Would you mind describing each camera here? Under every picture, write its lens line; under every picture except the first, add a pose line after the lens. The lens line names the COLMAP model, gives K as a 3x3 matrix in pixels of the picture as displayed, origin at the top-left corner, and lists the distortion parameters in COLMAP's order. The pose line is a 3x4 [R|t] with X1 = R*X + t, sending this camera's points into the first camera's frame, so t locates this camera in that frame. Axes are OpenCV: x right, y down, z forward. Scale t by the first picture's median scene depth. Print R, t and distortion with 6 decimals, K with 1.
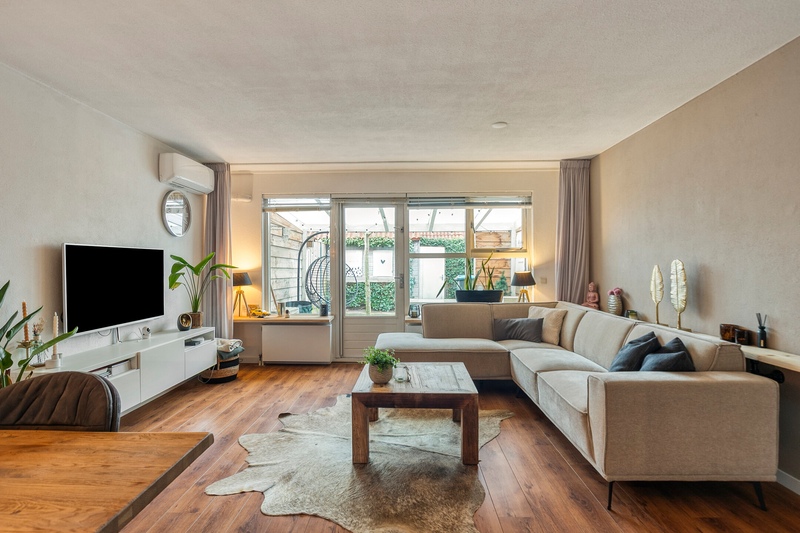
lens RADIAL K [[400.2, 0, 400.0], [0, 400.2, 266.5], [0, 0, 1]] dist [-0.009368, 0.001233]
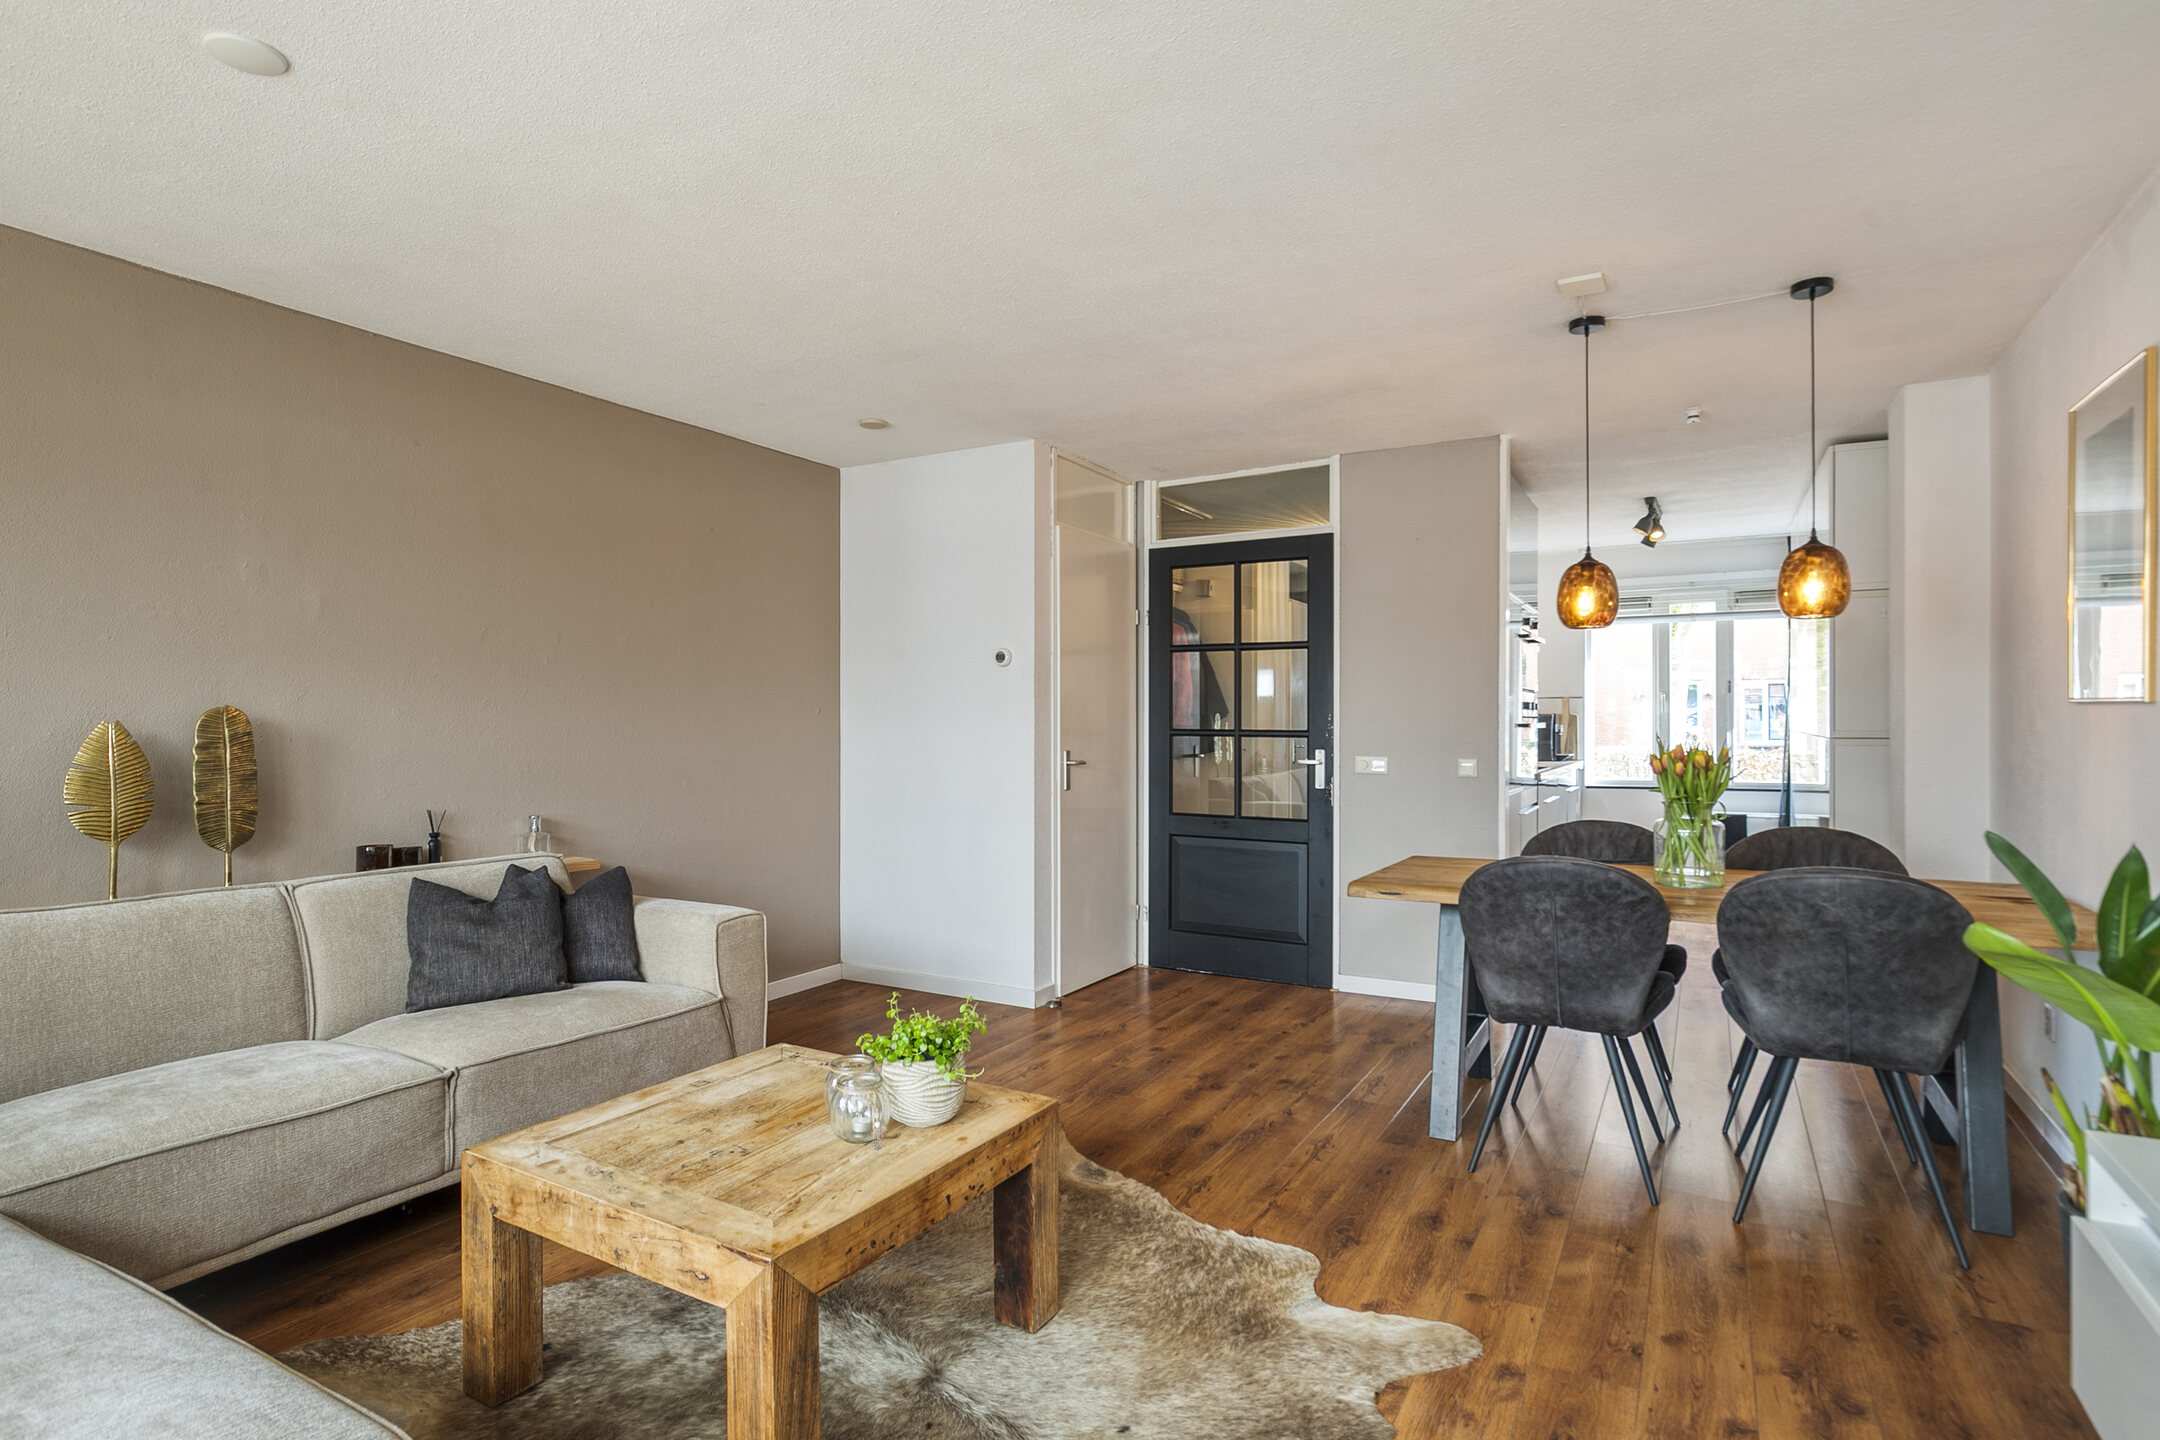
lens RADIAL K [[1080.6, 0, 1080.0], [0, 1080.6, 720.0], [0, 0, 1]] dist [-0.009368, 0.001233]
pose [[-0.878264, 0.011431, 0.478039, -0.360081], [0.009022, 0.999932, -0.007336, 0.006915], [-0.478090, -0.002130, -0.878308, 1.130527]]
